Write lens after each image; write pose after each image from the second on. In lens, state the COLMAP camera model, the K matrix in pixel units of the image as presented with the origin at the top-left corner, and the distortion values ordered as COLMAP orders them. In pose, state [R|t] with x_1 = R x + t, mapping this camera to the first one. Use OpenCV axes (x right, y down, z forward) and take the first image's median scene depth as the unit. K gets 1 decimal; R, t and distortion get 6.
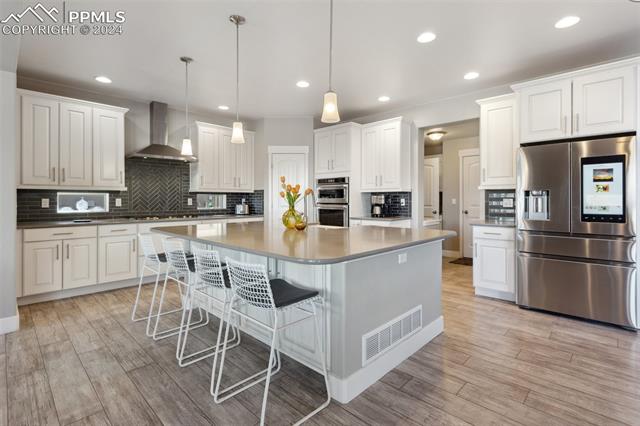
lens RADIAL K [[307.5, 0, 319.3], [0, 307.5, 200.0], [0, 0, 1]] dist [0.001167, 0.002370]
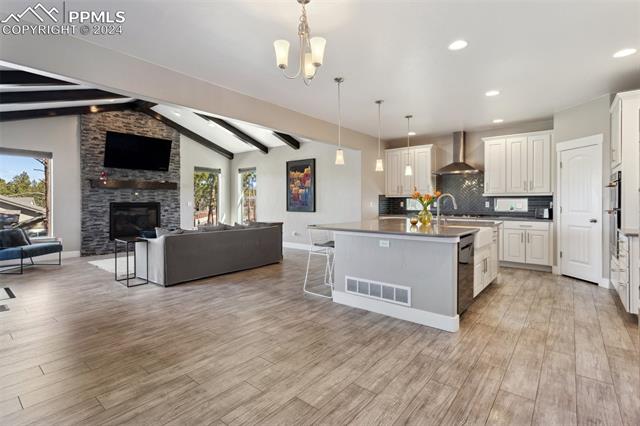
lens RADIAL K [[307.5, 0, 318.3], [0, 307.5, 201.2], [0, 0, 1]] dist [0.001167, 0.002370]
pose [[0.083091, -0.002454, -0.996539, 0.873986], [-0.003444, 0.999990, -0.002750, -0.002106], [0.996536, 0.003661, 0.083082, 0.298314]]
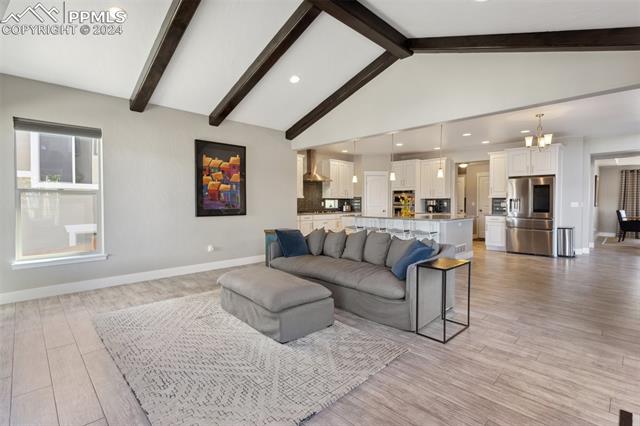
lens RADIAL K [[307.5, 0, 323.1], [0, 307.5, 202.9], [0, 0, 1]] dist [0.001167, 0.002370]
pose [[0.999850, 0.001412, -0.017256, -0.471671], [-0.001408, 0.999999, 0.000215, -0.000663], [0.017256, -0.000190, 0.999851, -0.917330]]
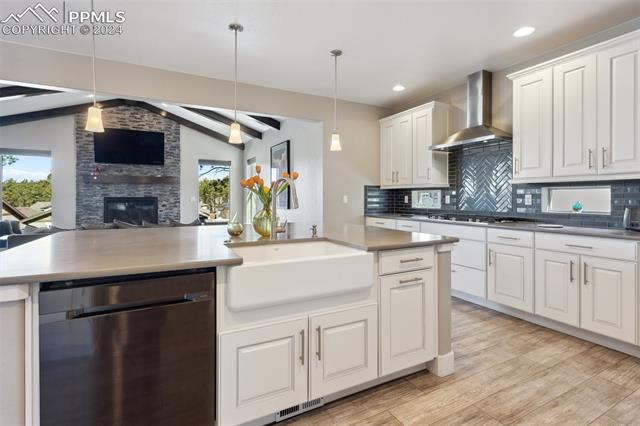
lens RADIAL K [[307.5, 0, 317.9], [0, 307.5, 197.9], [0, 0, 1]] dist [0.001167, 0.002370]
pose [[-0.308529, 0.000877, -0.951215, 0.393466], [-0.002371, 0.999996, 0.001691, 0.002501], [0.951212, 0.002777, -0.308525, 0.951798]]
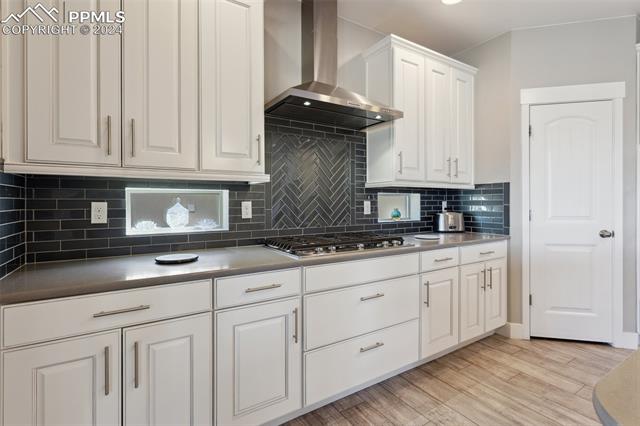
lens RADIAL K [[307.5, 0, 321.9], [0, 307.5, 203.7], [0, 0, 1]] dist [0.001167, 0.002370]
pose [[0.973526, 0.000686, -0.228575, -0.460119], [0.000245, 0.999992, 0.004045, -0.002846], [0.228576, -0.003994, 0.973518, 0.608316]]
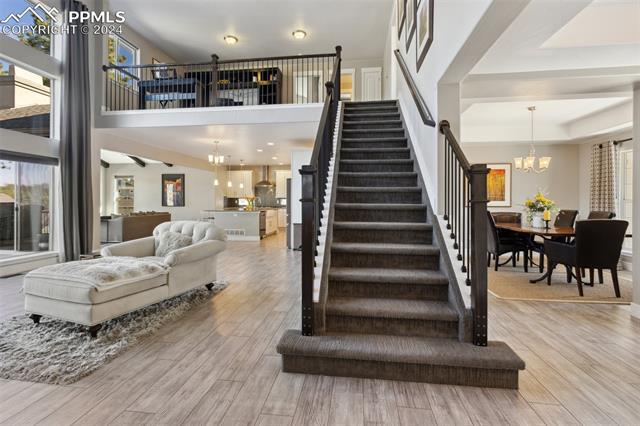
lens RADIAL K [[307.5, 0, 314.7], [0, 307.5, 202.5], [0, 0, 1]] dist [0.001167, 0.002370]
pose [[0.593124, 0.006344, -0.805086, 2.146694], [-0.006056, 0.999976, 0.003418, 0.000688], [0.805088, 0.002849, 0.593148, -0.287493]]
